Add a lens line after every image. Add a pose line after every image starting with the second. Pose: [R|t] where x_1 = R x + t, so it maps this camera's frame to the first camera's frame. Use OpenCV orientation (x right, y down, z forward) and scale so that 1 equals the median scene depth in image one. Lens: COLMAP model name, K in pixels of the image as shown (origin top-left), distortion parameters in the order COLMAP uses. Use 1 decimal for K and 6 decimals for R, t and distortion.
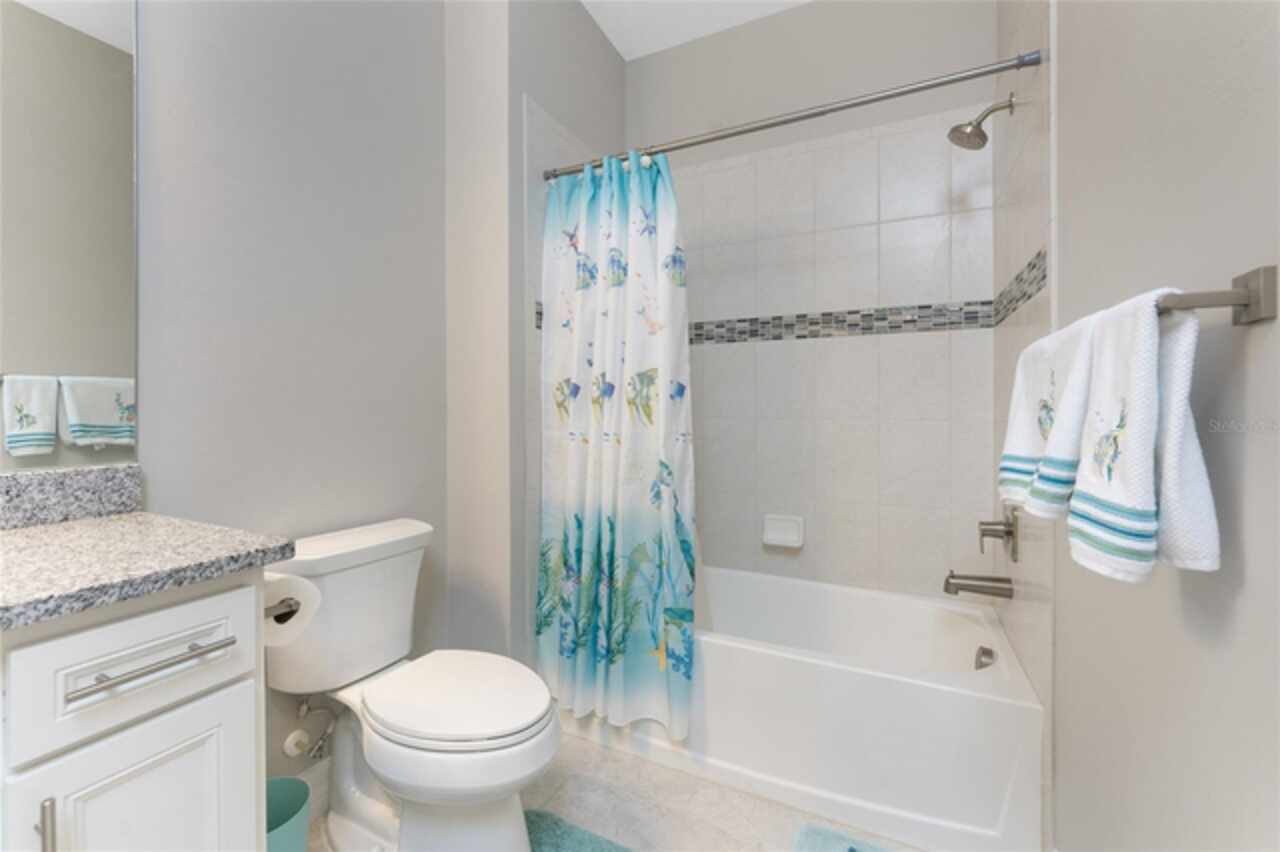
lens RADIAL K [[518.2, 0, 644.9], [0, 518.2, 419.3], [0, 0, 1]] dist [0.001604, 0.000631]
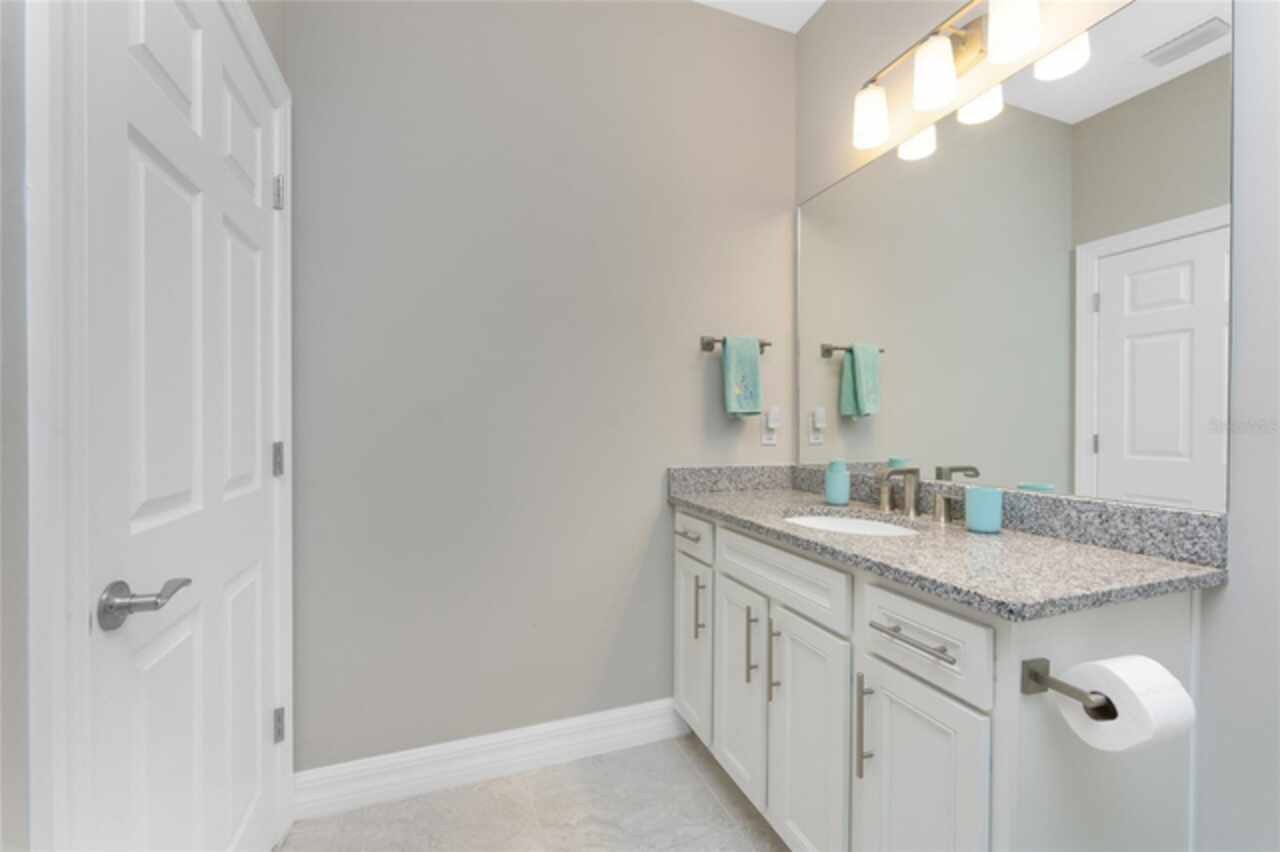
lens RADIAL K [[518.2, 0, 644.0], [0, 518.2, 422.6], [0, 0, 1]] dist [0.001604, 0.000631]
pose [[-0.686634, -0.002248, -0.727000, 0.368435], [-0.017237, 0.999764, 0.013189, -0.071441], [0.726799, 0.021588, -0.686511, 0.988207]]
